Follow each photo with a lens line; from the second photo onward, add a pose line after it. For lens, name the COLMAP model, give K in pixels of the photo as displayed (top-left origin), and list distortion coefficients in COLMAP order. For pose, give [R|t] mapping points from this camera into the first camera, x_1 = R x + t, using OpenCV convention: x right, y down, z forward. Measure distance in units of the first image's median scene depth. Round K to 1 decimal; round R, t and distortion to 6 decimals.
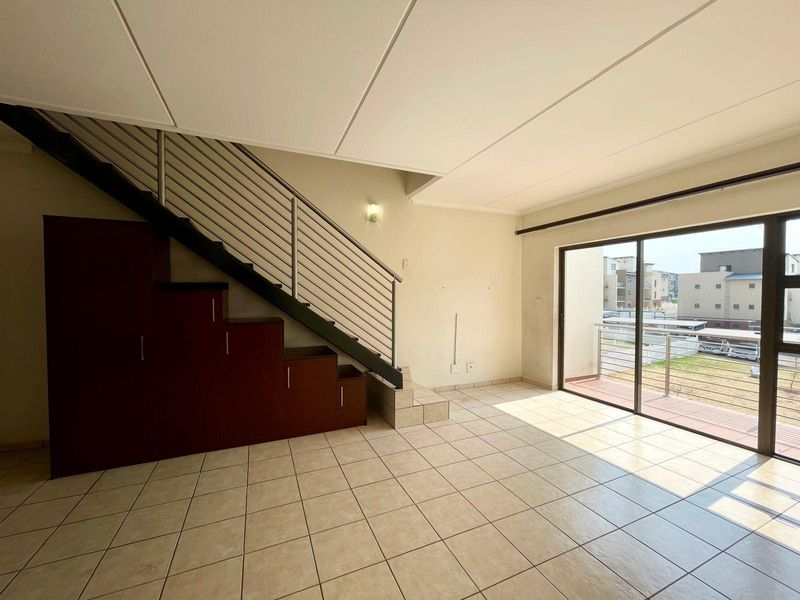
lens RADIAL K [[323.4, 0, 400.0], [0, 323.4, 300.0], [0, 0, 1]] dist [0.000488, 0.000321]
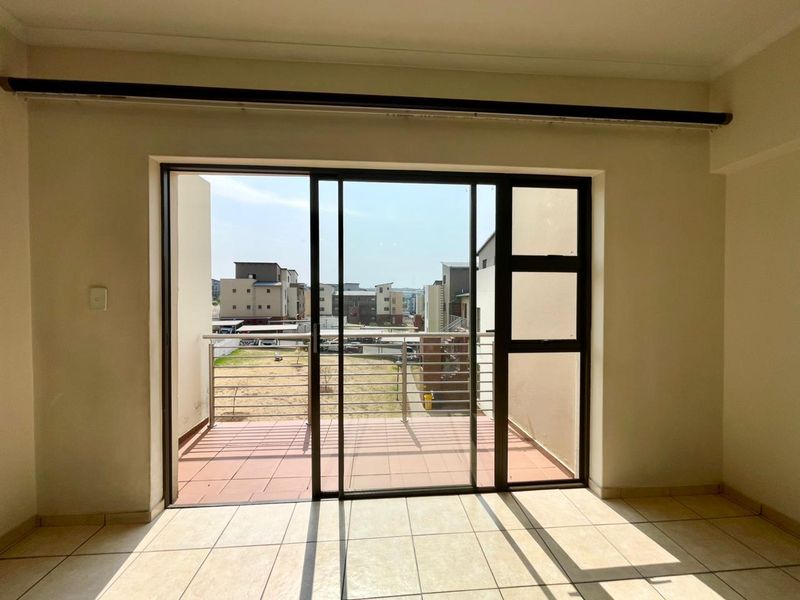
lens RADIAL K [[323.4, 0, 400.0], [0, 323.4, 300.0], [0, 0, 1]] dist [0.000488, 0.000321]
pose [[0.331023, -0.007422, 0.943593, 0.160926], [0.018473, 0.999828, 0.001384, 0.013029], [-0.943442, 0.016972, 0.331104, 0.461280]]
